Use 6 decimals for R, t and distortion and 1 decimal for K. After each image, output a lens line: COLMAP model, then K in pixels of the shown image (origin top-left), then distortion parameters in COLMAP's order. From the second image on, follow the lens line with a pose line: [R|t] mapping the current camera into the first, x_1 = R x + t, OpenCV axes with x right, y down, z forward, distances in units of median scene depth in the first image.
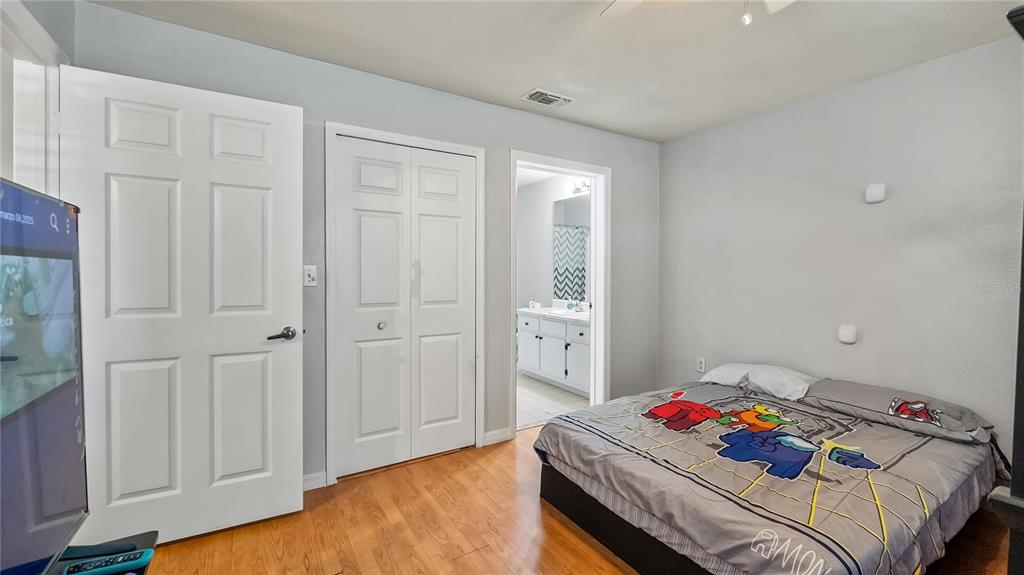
lens RADIAL K [[414.7, 0, 506.7], [0, 414.7, 270.6], [0, 0, 1]] dist [-0.000600, -0.000016]
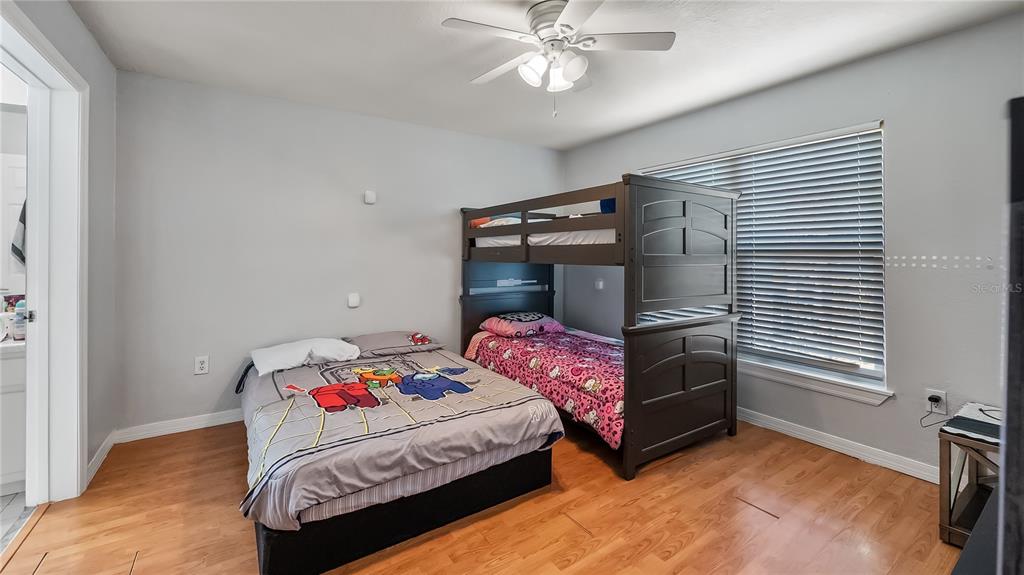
lens RADIAL K [[409.3, 0, 517.1], [0, 409.3, 255.3], [0, 0, 1]] dist [0.000492, 0.000092]
pose [[-0.041039, -0.005389, 0.999143, -0.686282], [-0.007395, 0.999960, 0.005090, -0.000289], [-0.999130, -0.007180, -0.041077, 0.750730]]
